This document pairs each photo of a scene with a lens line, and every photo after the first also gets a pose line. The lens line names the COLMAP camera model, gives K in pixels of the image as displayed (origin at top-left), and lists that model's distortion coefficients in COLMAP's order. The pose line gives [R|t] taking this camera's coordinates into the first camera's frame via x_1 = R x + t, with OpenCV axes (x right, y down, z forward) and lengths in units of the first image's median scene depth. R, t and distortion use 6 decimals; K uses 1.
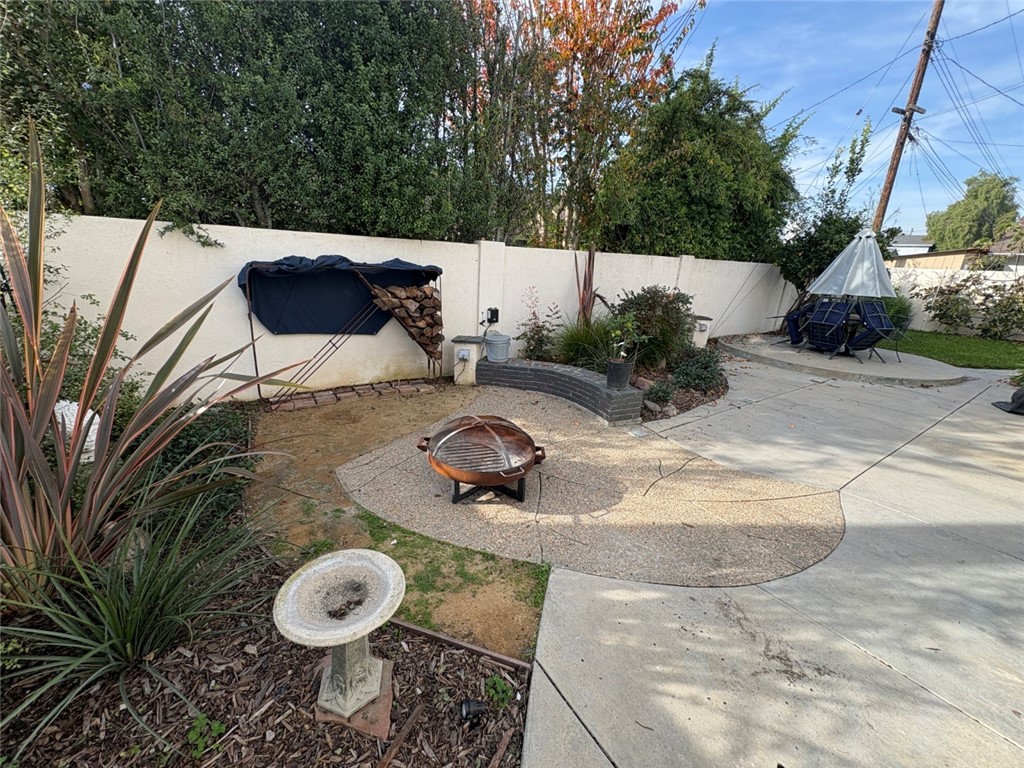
lens RADIAL K [[409.8, 0, 511.1], [0, 409.8, 386.0], [0, 0, 1]] dist [-0.000289, -0.000098]
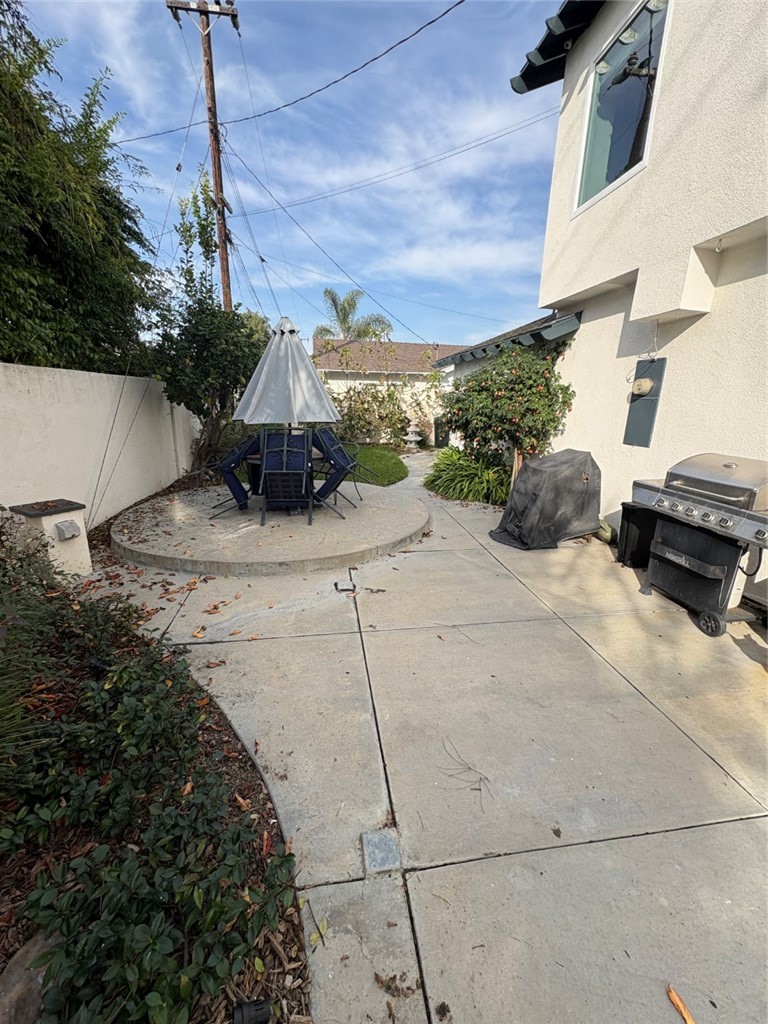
lens RADIAL K [[409.8, 0, 382.8], [0, 409.8, 514.5], [0, 0, 1]] dist [-0.000289, -0.000098]
pose [[0.434455, -0.286583, 0.853885, 0.235904], [0.270191, 0.945837, 0.179972, -0.132344], [-0.859212, 0.152522, 0.488356, 0.478940]]
